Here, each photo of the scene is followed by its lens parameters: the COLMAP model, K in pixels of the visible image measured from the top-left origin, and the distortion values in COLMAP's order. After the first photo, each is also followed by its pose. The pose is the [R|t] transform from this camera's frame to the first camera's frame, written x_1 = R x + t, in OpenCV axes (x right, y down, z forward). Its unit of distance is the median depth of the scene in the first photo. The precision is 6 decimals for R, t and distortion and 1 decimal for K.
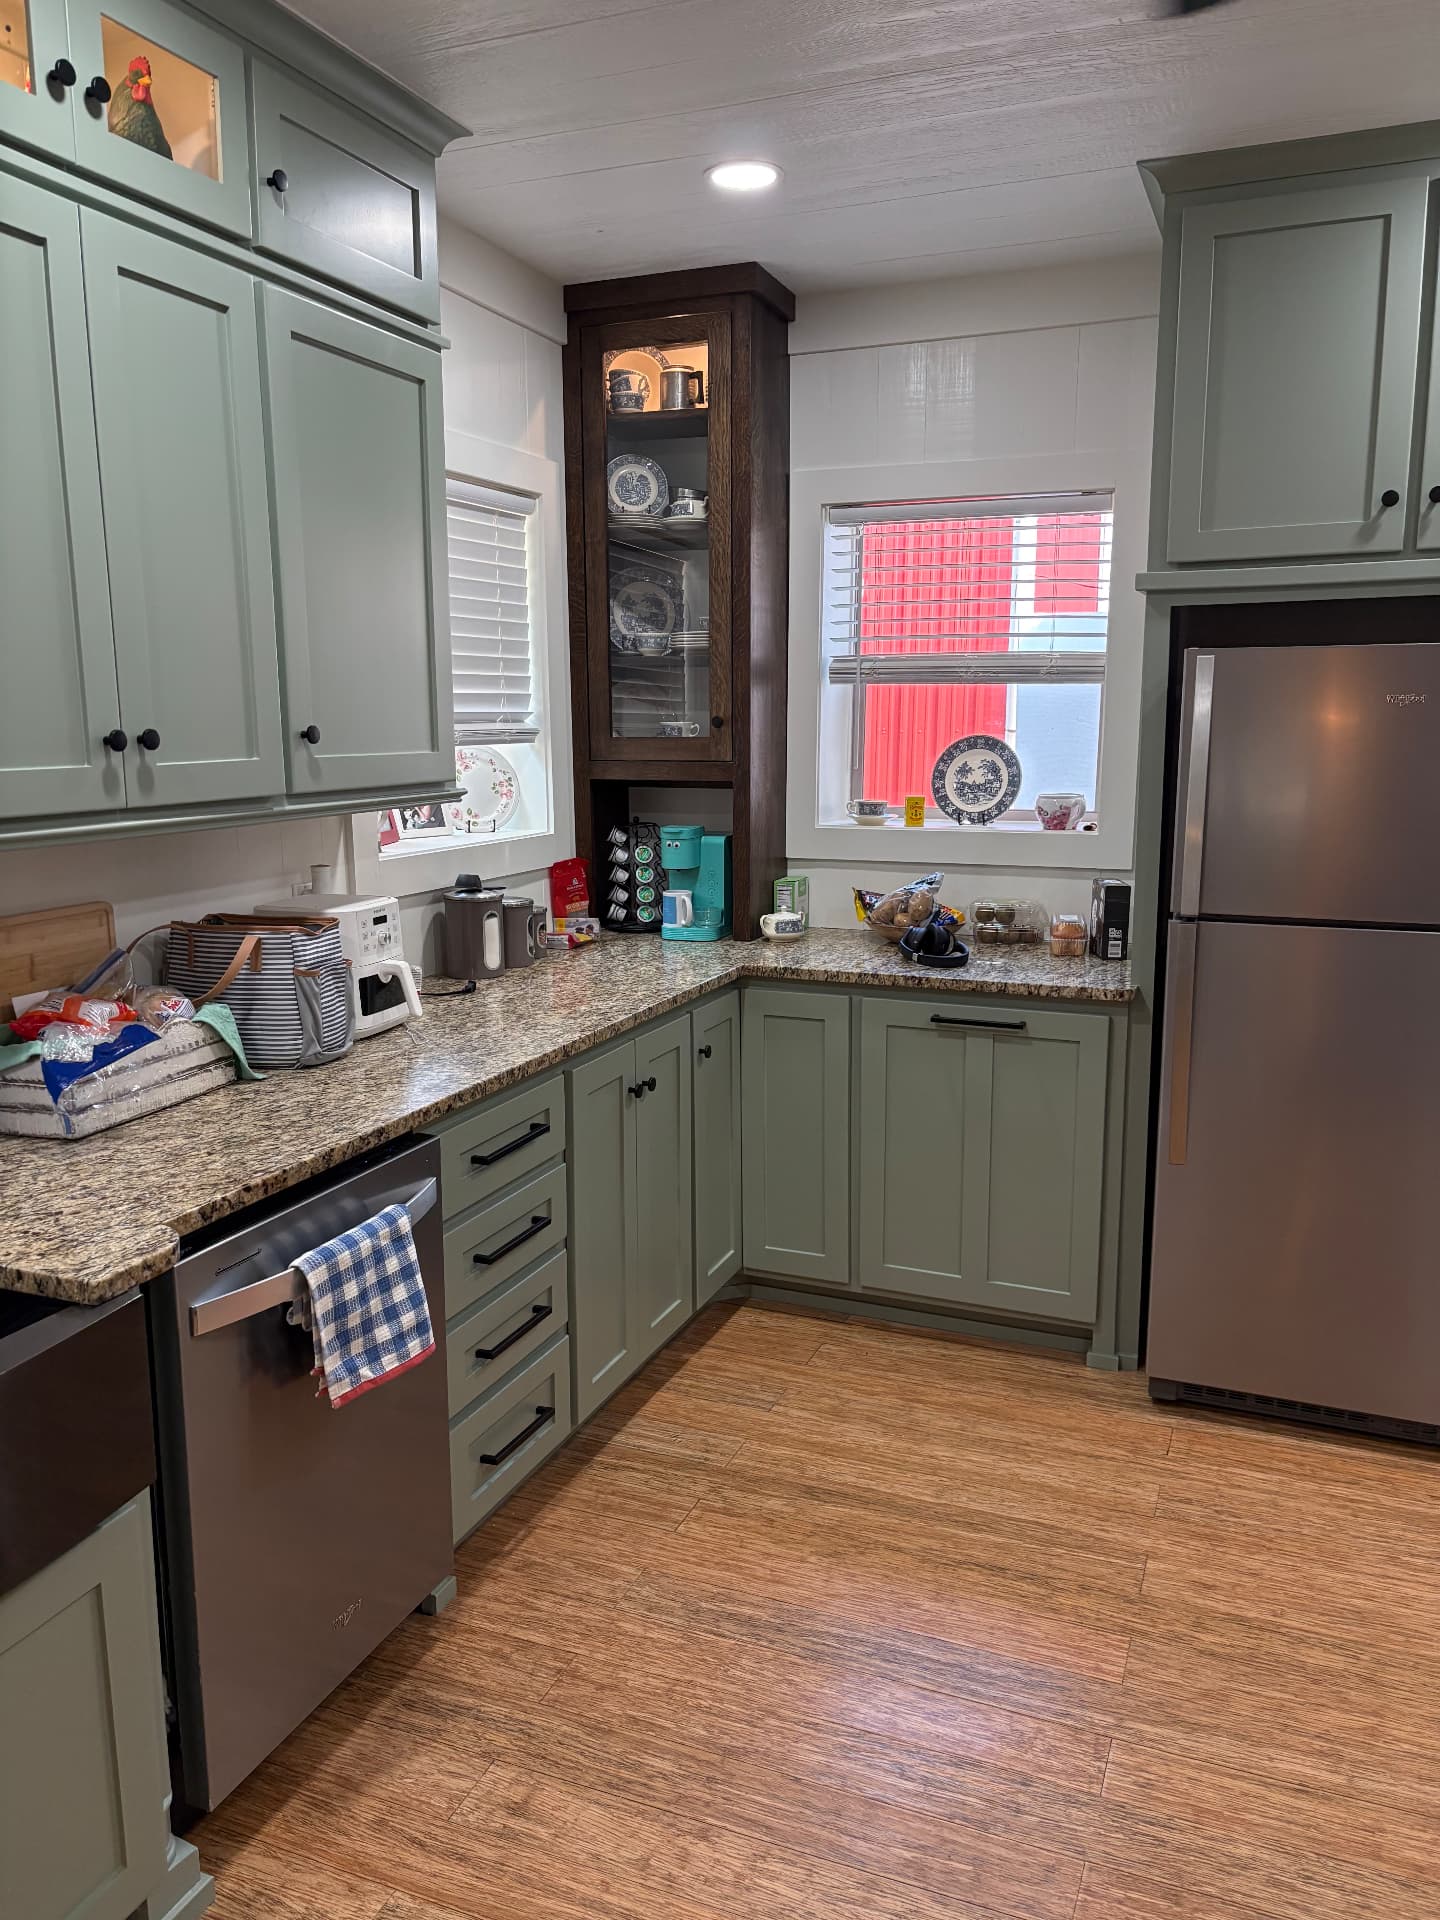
lens RADIAL K [[1446.8, 0, 712.2], [0, 1446.8, 968.6], [0, 0, 1]] dist [0.040163, -0.042340]
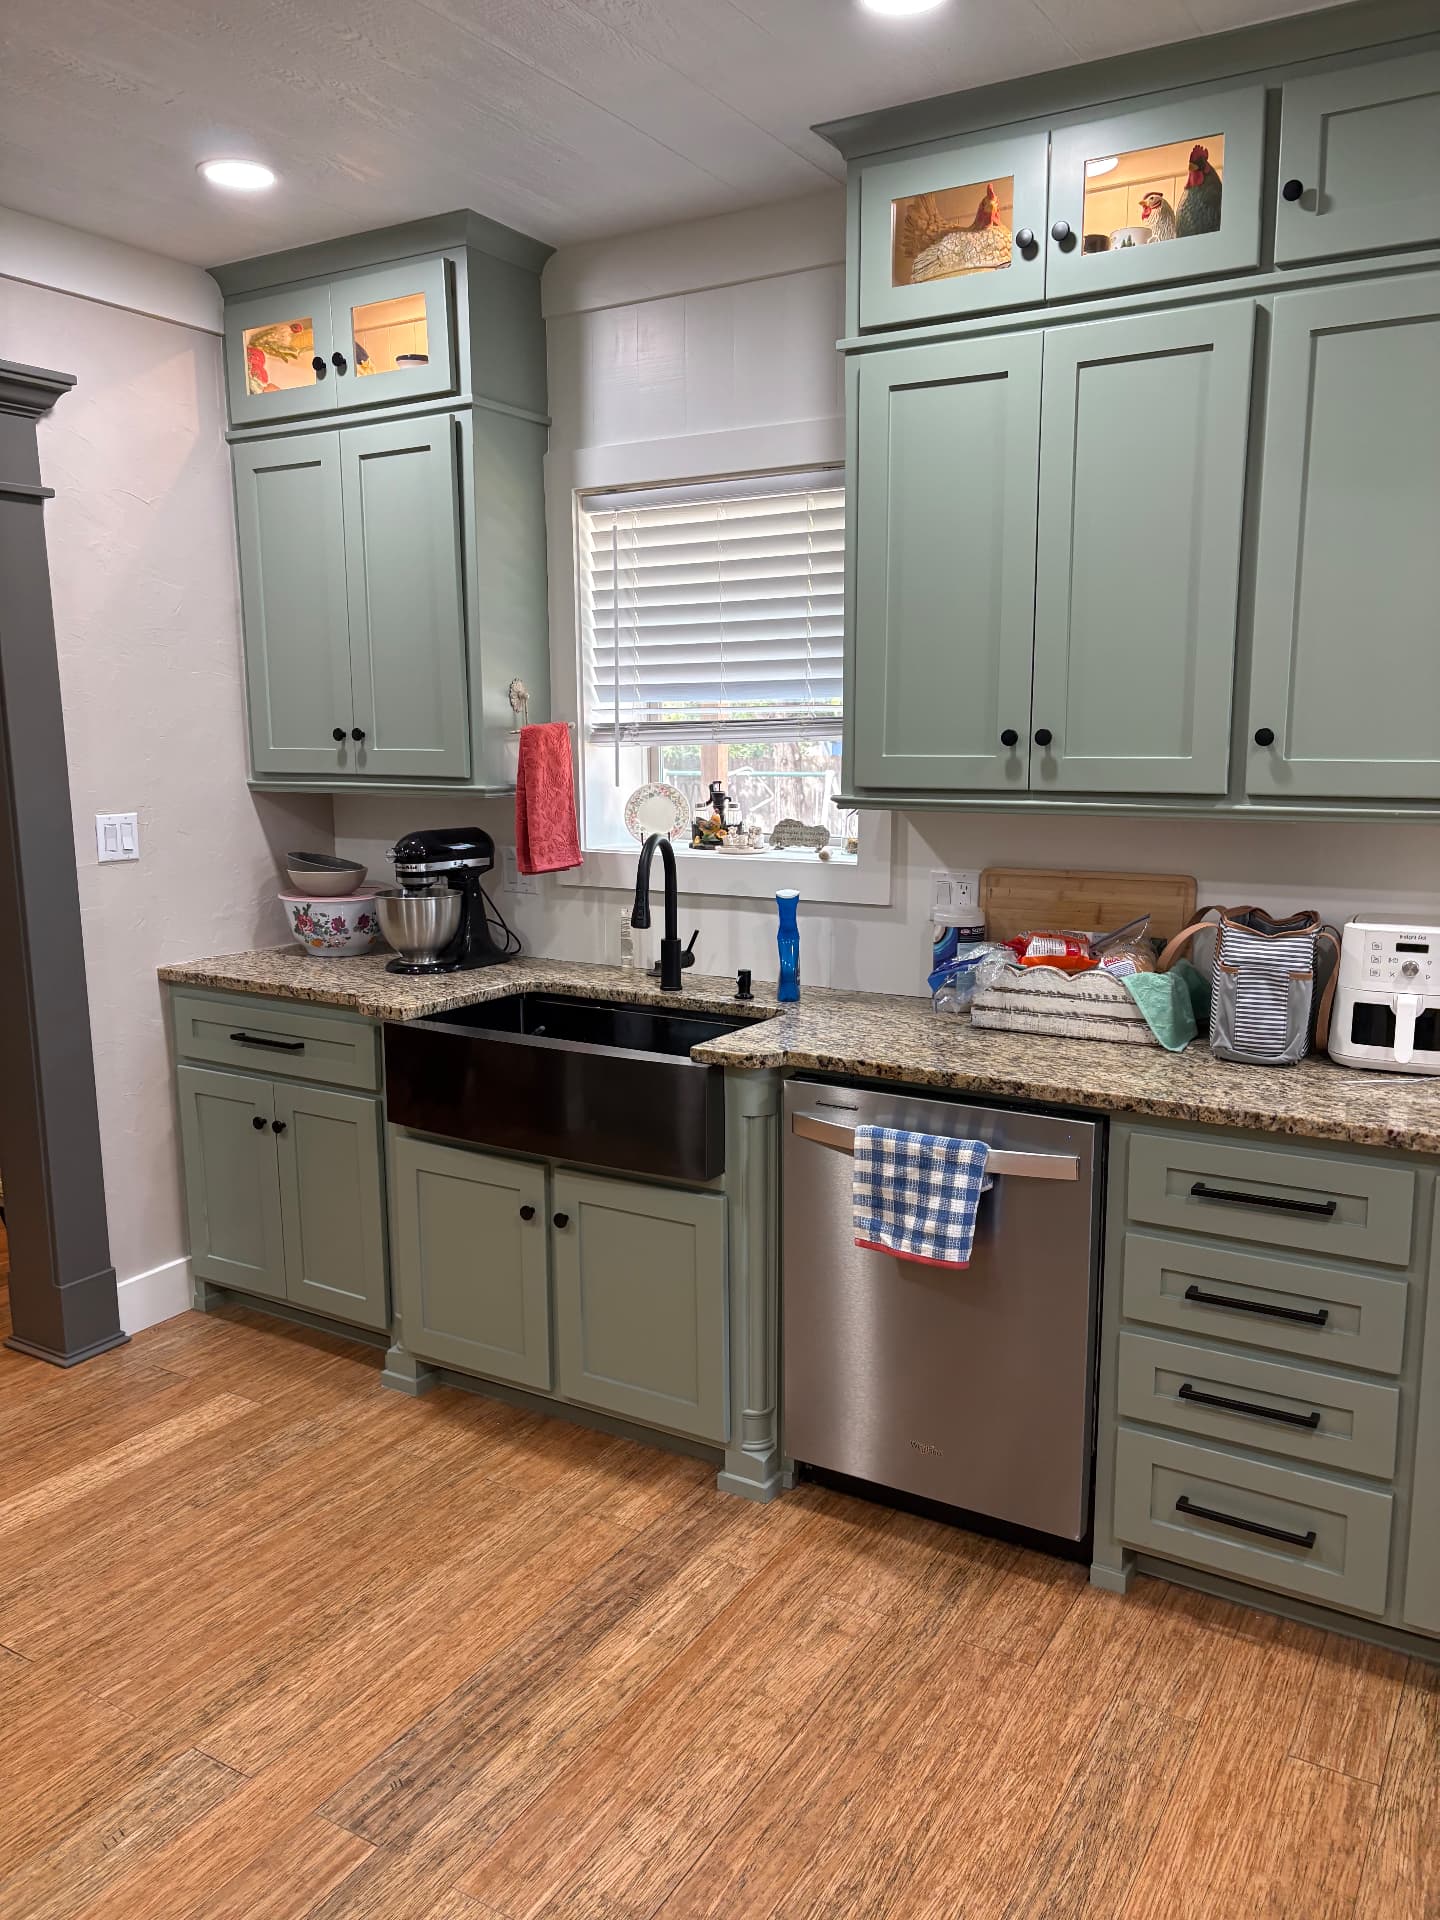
lens RADIAL K [[1446.8, 0, 711.3], [0, 1446.8, 969.6], [0, 0, 1]] dist [0.040163, -0.042340]
pose [[-0.161701, 0.173685, -0.971435, 0.949726], [-0.166944, 0.965387, 0.200392, -0.172100], [0.972616, 0.194579, -0.127109, 0.944314]]
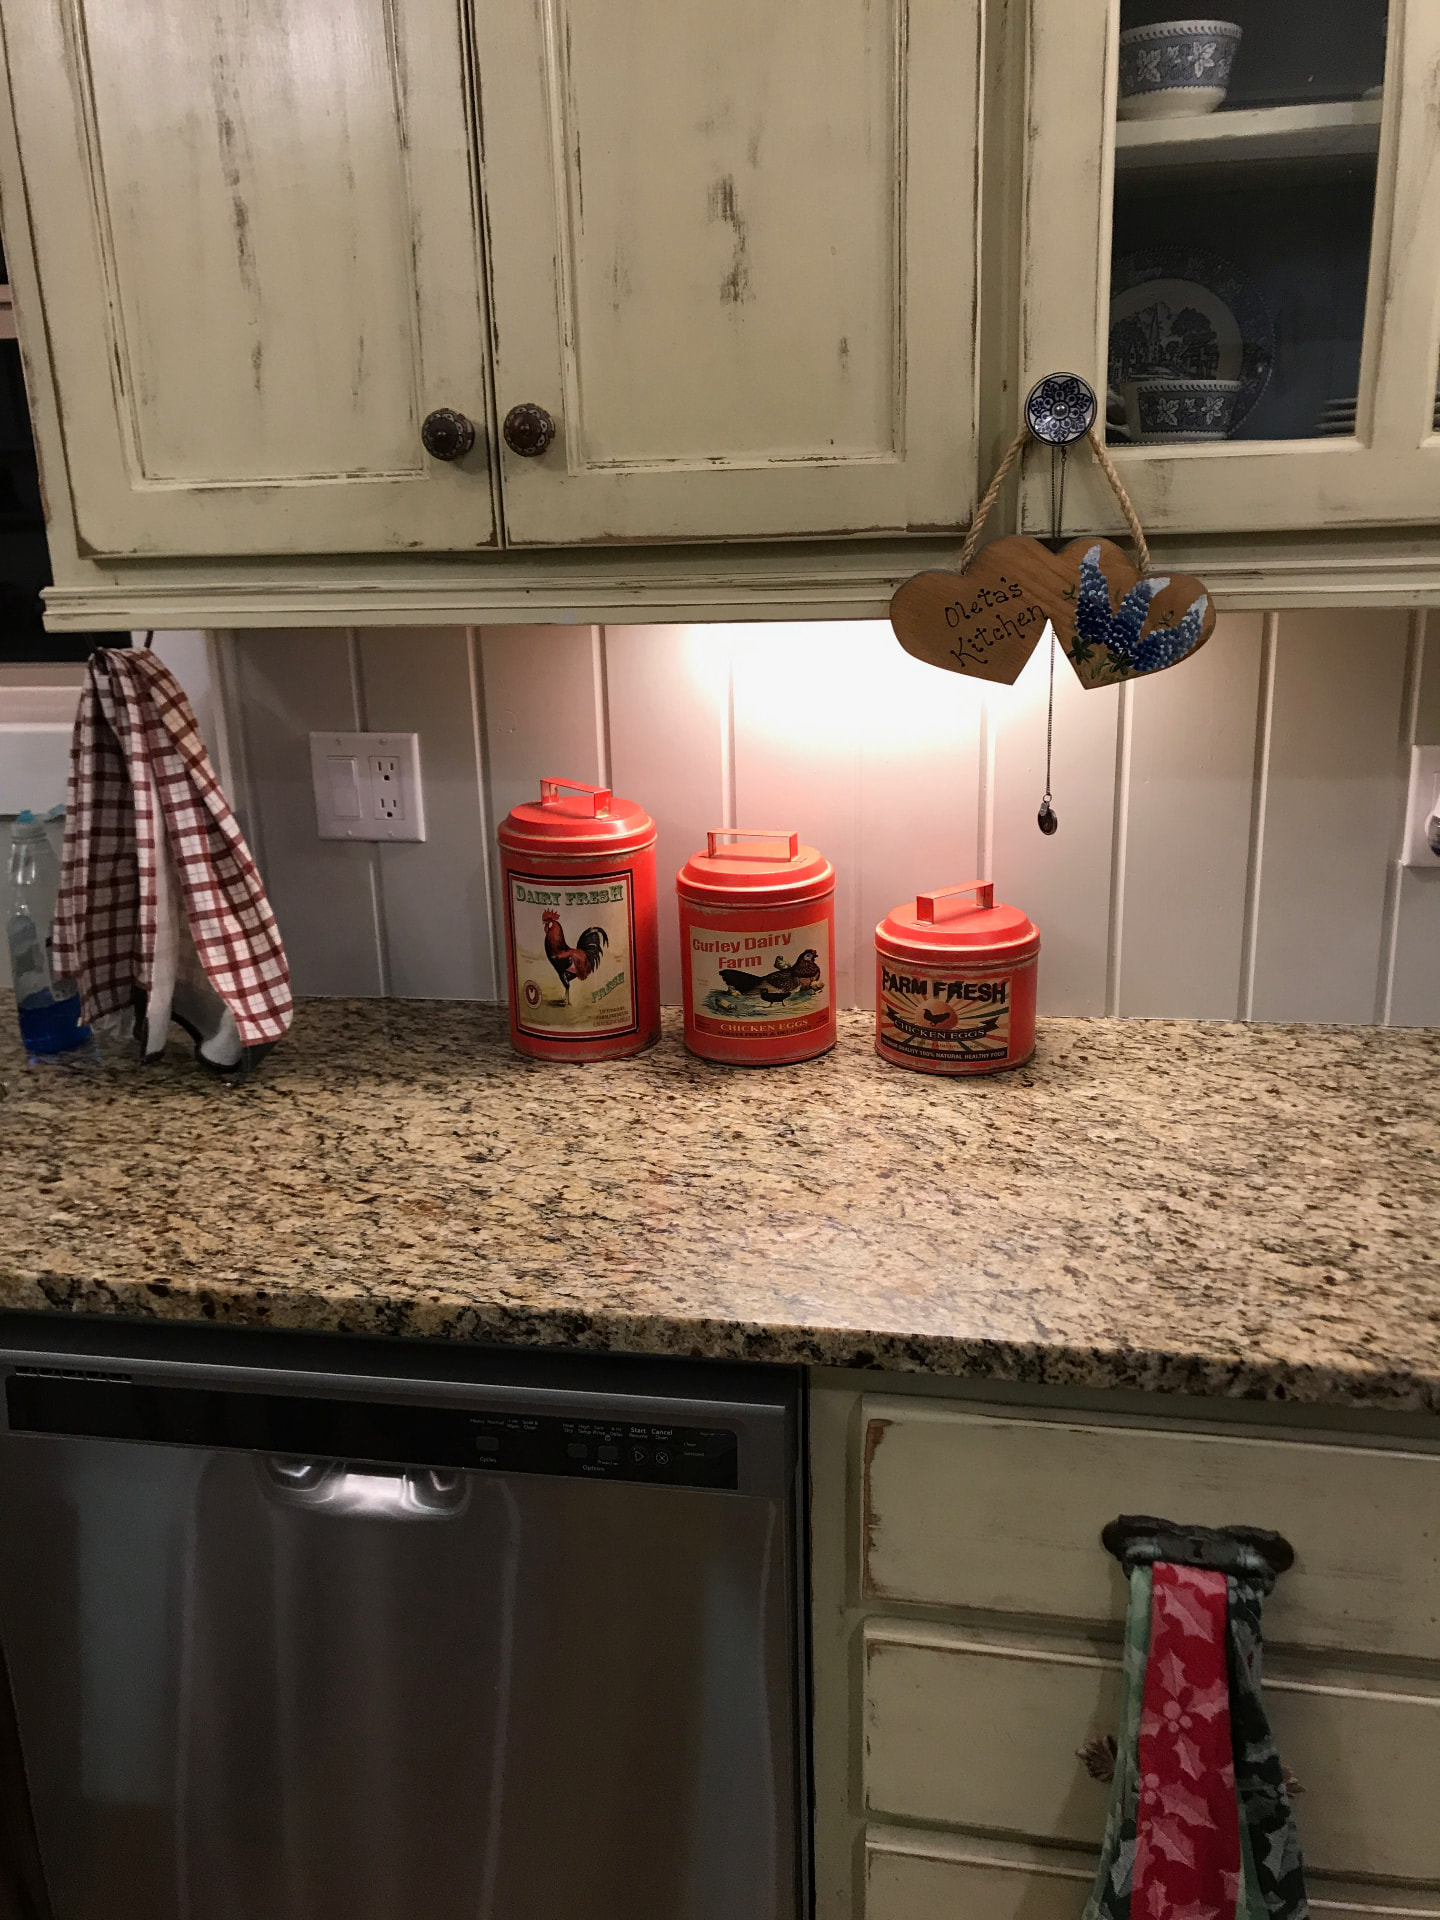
lens RADIAL K [[1446.8, 0, 715.2], [0, 1446.8, 955.8], [0, 0, 1]] dist [0.040163, -0.042340]
pose [[0.215780, 0.270124, -0.938335, 0.169160], [-0.147788, 0.958938, 0.242069, -0.111212], [0.965193, 0.086441, 0.246841, 0.976544]]
